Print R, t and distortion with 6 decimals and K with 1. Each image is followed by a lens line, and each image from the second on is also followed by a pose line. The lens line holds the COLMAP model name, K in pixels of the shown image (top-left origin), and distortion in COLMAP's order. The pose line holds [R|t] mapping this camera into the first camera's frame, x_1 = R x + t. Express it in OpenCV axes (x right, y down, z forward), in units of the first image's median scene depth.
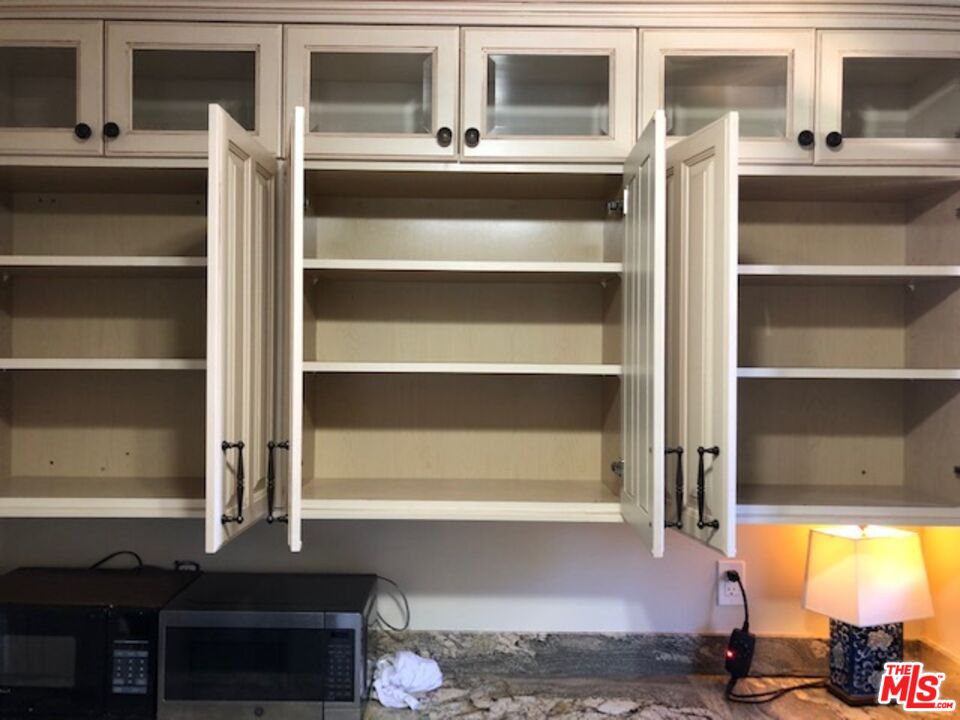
lens RADIAL K [[814.0, 0, 482.5], [0, 814.0, 355.6], [0, 0, 1]] dist [0.065547, -0.032391]
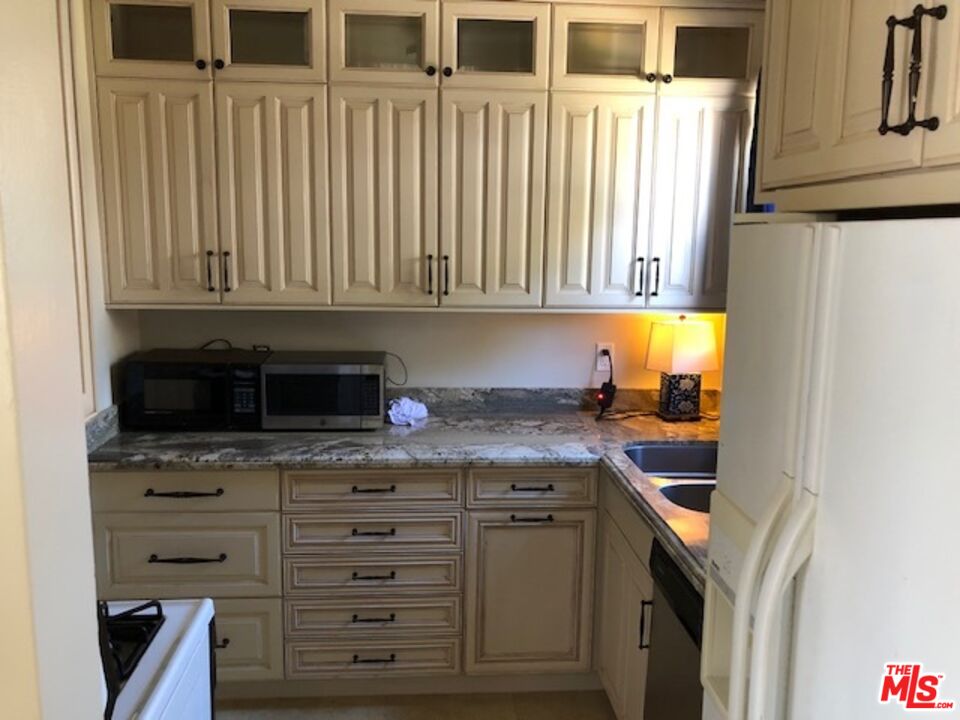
lens RADIAL K [[814.0, 0, 482.3], [0, 814.0, 350.3], [0, 0, 1]] dist [0.065547, -0.032391]
pose [[0.997494, -0.003811, 0.070651, -0.053737], [-0.006787, 0.988789, 0.149166, 0.026456], [-0.070427, -0.149271, 0.986285, -0.584950]]
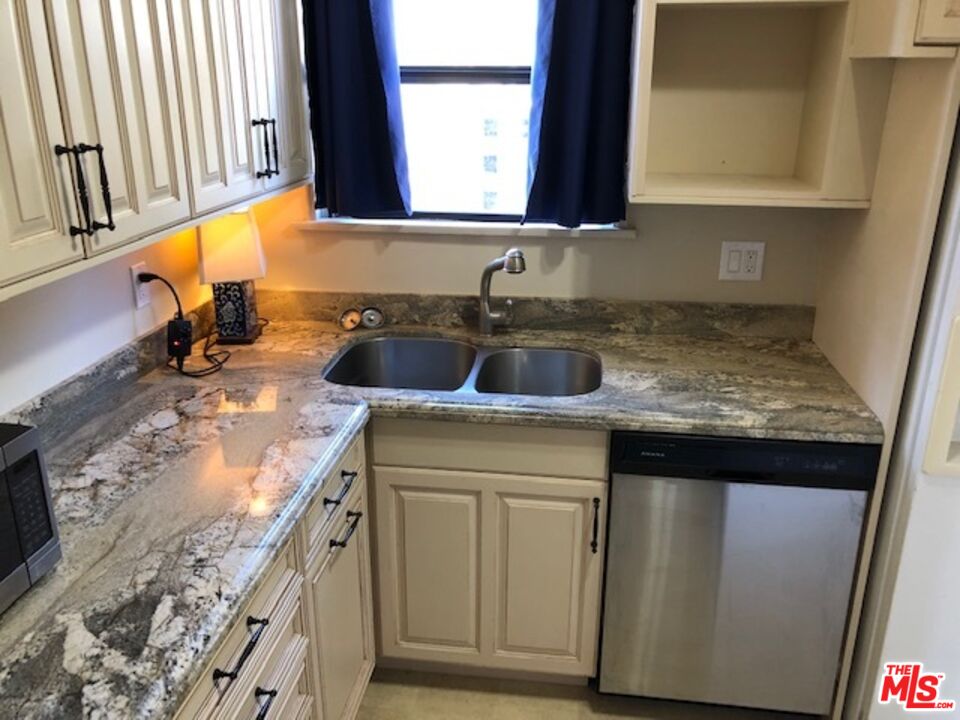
lens RADIAL K [[814.0, 0, 476.2], [0, 814.0, 356.5], [0, 0, 1]] dist [0.065547, -0.032391]
pose [[0.132817, -0.334776, 0.932891, -0.649170], [0.000381, 0.941247, 0.337720, 0.015656], [-0.991141, -0.044500, 0.125141, 0.469929]]
